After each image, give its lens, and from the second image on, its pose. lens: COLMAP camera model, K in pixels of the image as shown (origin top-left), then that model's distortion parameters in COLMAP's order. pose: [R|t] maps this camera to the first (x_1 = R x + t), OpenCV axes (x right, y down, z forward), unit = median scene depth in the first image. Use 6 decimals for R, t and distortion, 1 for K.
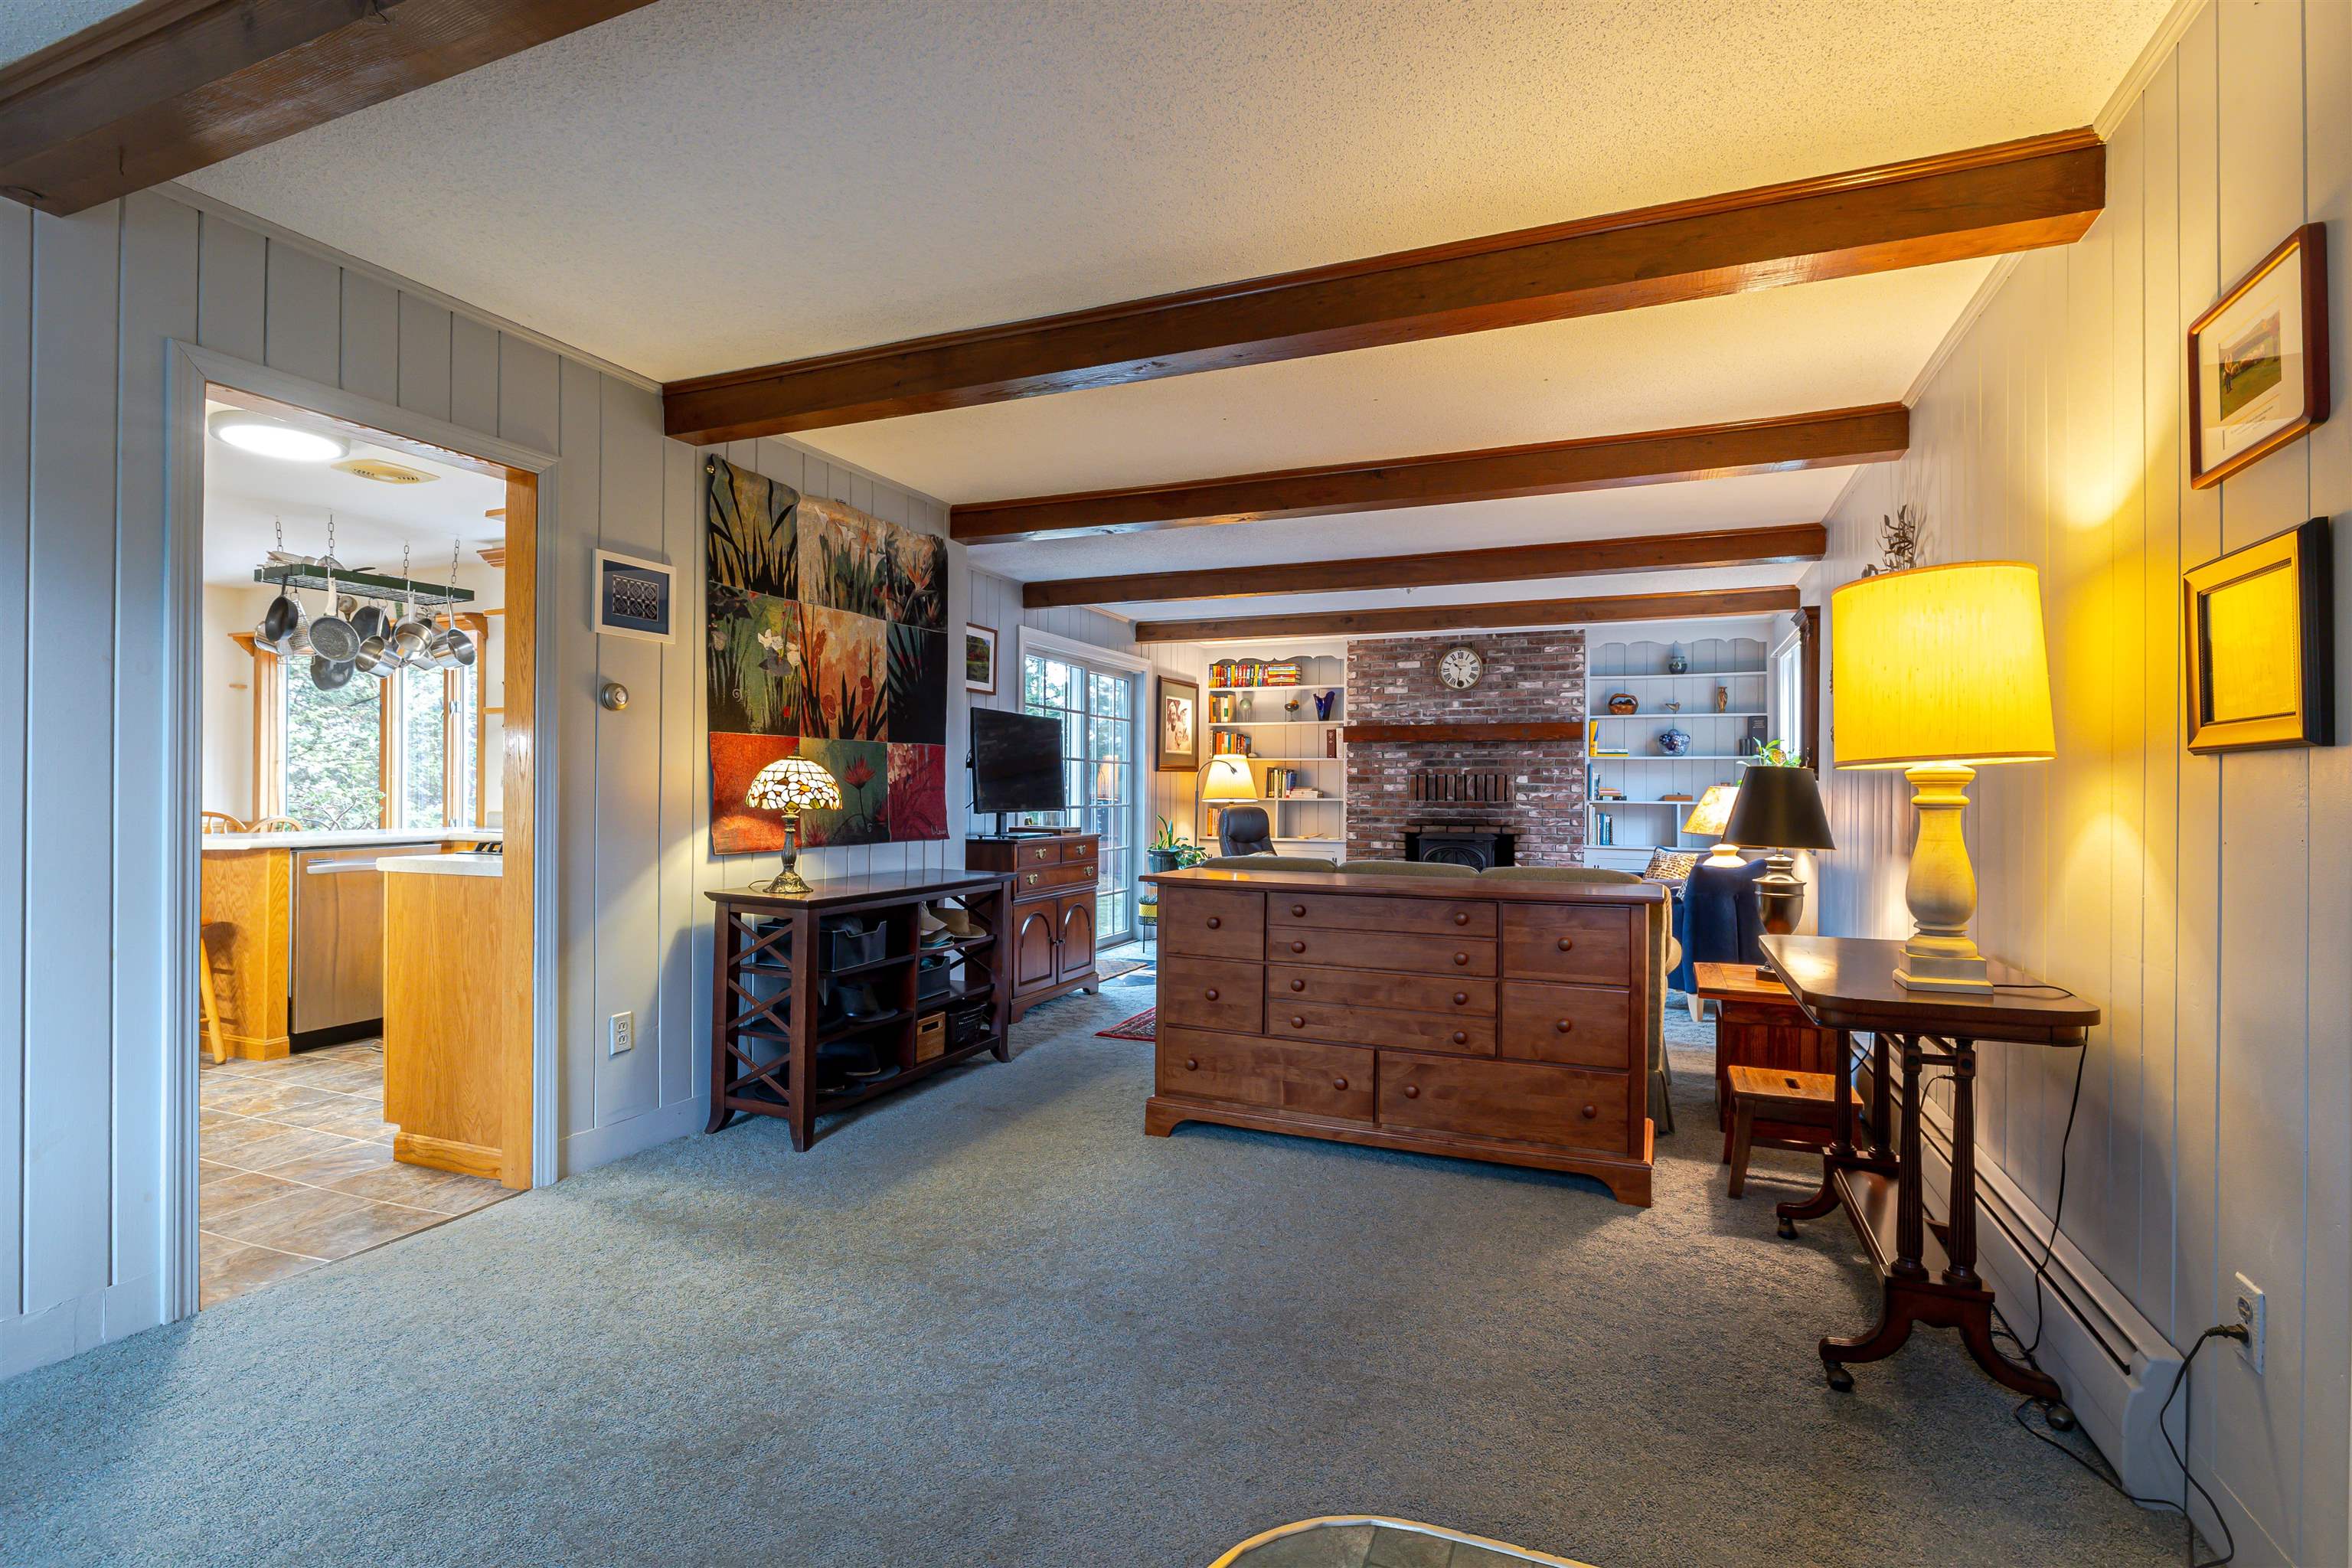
lens RADIAL K [[1094.0, 0, 1185.4], [0, 1094.0, 784.5], [0, 0, 1]] dist [-0.005483, 0.000607]
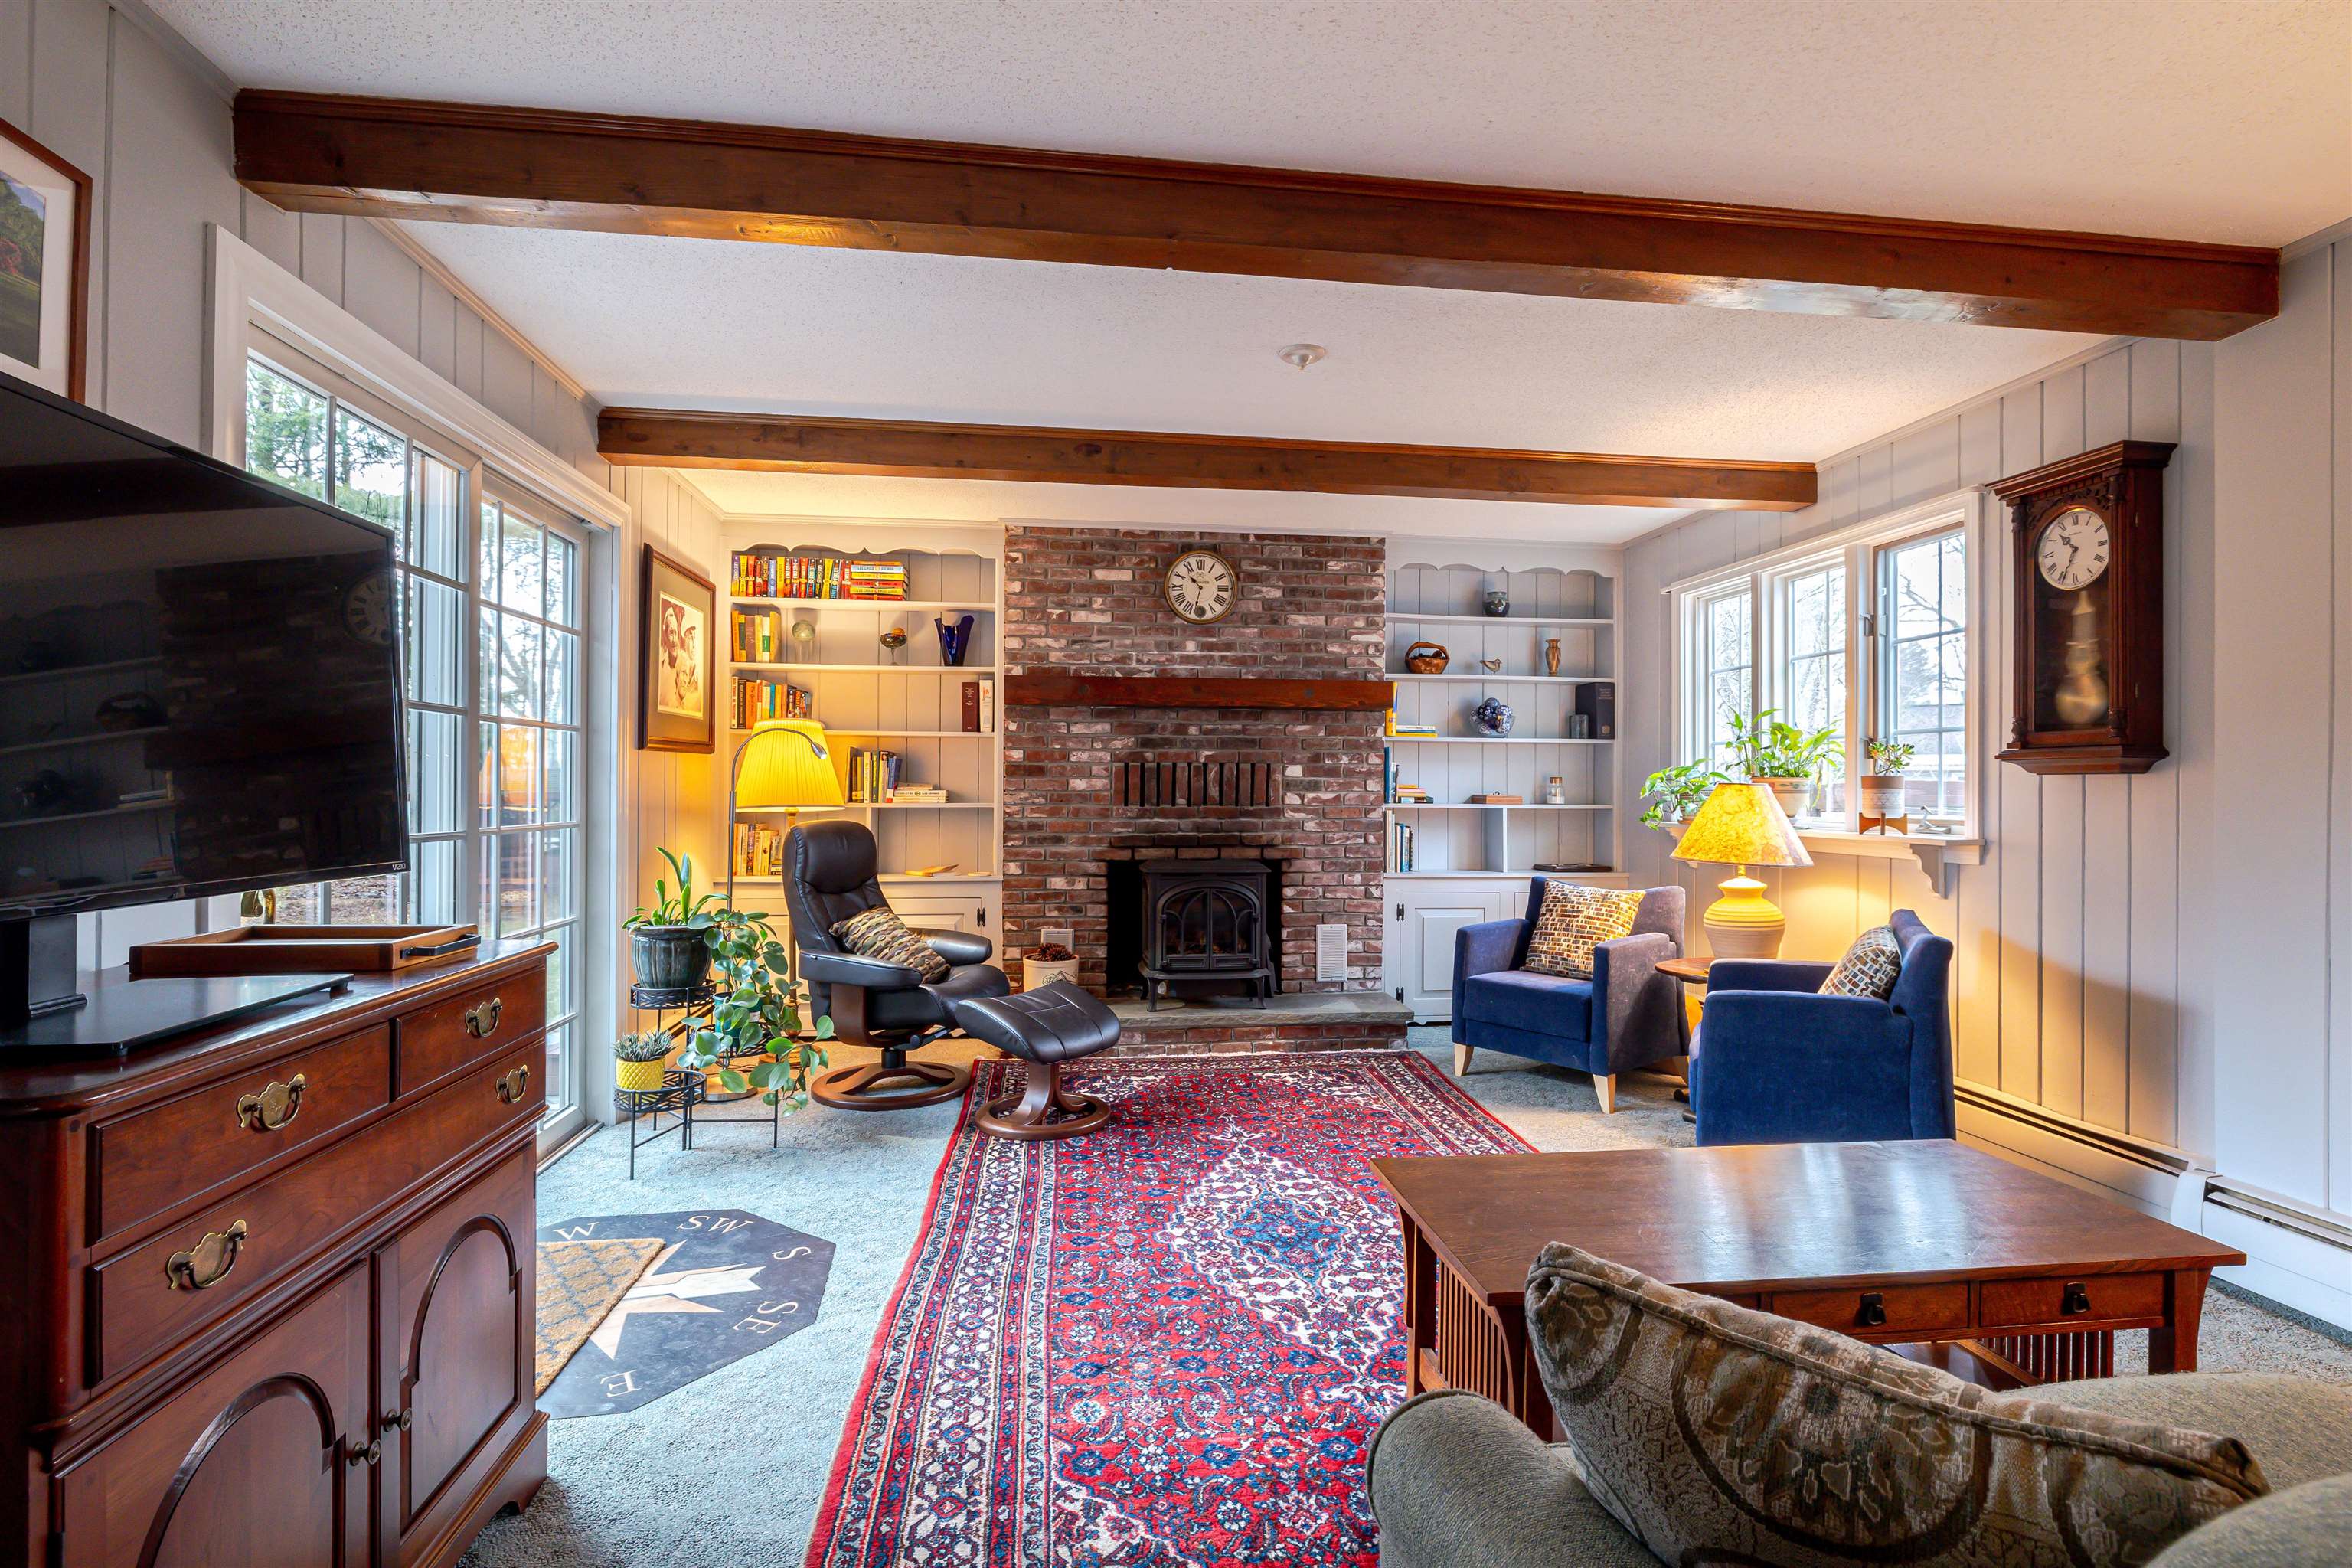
lens RADIAL K [[1093.7, 0, 1181.4], [0, 1093.7, 780.2], [0, 0, 1]] dist [-0.011852, 0.003358]
pose [[0.869918, 0.000834, 0.493195, -0.054250], [-0.001403, 0.999999, 0.000782, 0.000285], [-0.493194, -0.001372, 0.869918, 0.478599]]
